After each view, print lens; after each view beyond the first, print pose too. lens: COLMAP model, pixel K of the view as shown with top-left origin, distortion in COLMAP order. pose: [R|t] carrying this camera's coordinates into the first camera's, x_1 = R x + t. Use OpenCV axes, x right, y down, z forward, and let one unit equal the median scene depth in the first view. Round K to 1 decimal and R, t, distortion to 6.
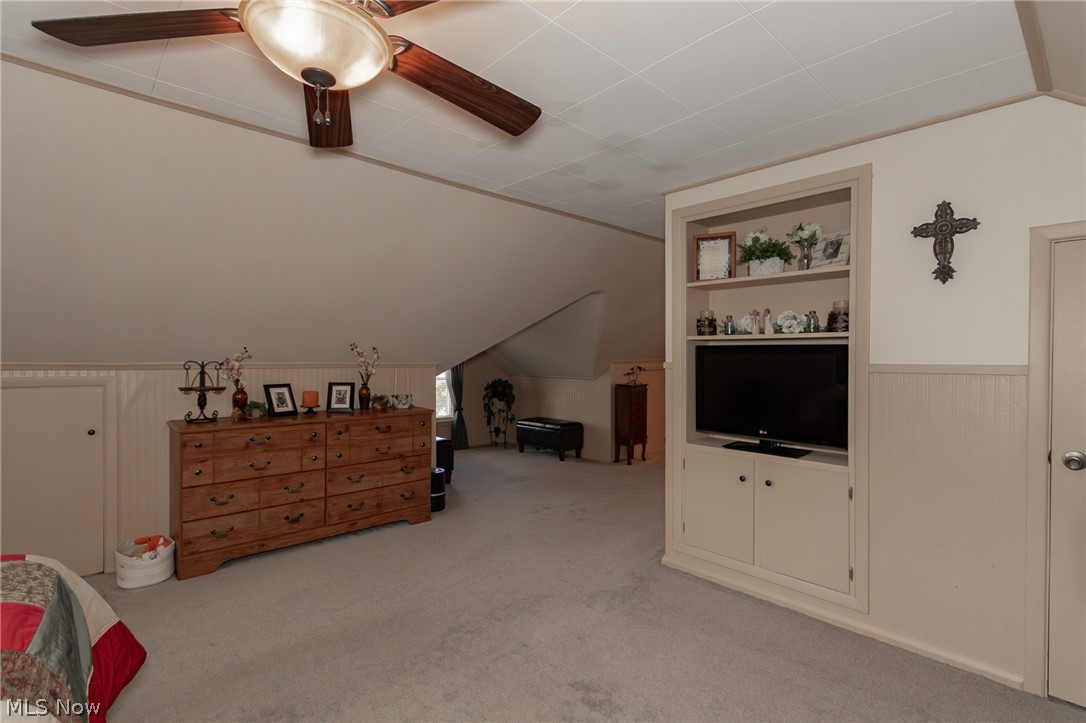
lens RADIAL K [[507.9, 0, 544.1], [0, 507.9, 368.4], [0, 0, 1]] dist [0.001552, -0.000648]
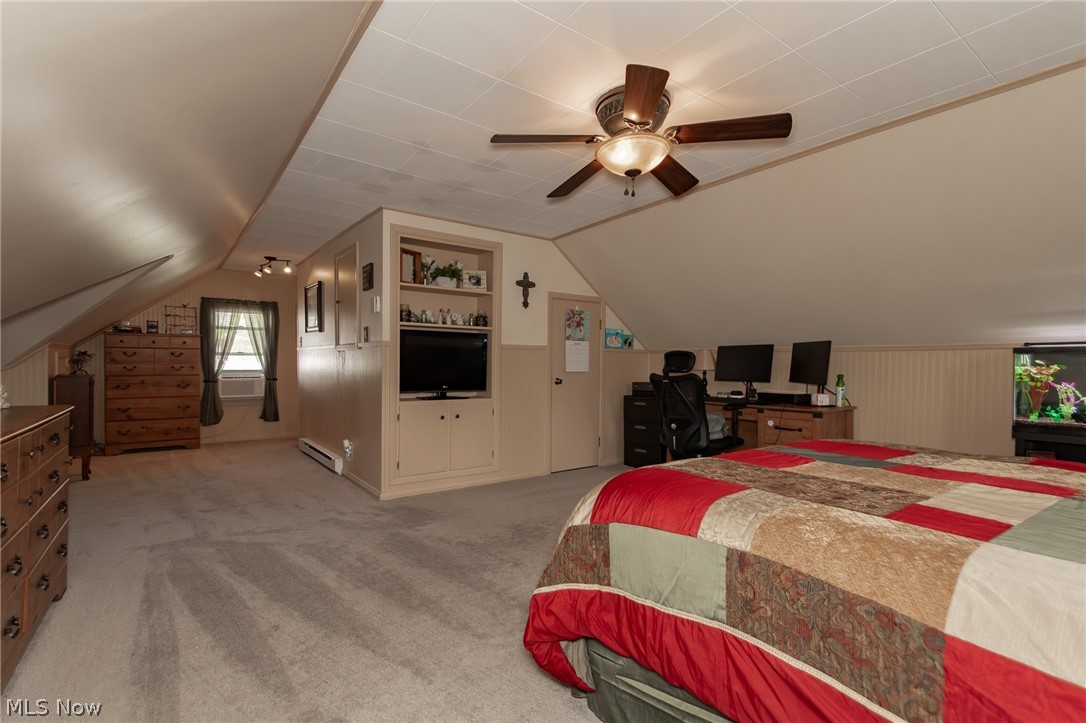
lens RADIAL K [[507.9, 0, 544.1], [0, 507.9, 368.4], [0, 0, 1]] dist [0.001552, -0.000648]
pose [[0.110196, -0.018155, 0.993744, -1.177323], [0.010867, 0.999795, 0.017061, 0.048154], [-0.993850, 0.008919, 0.110371, 0.553814]]
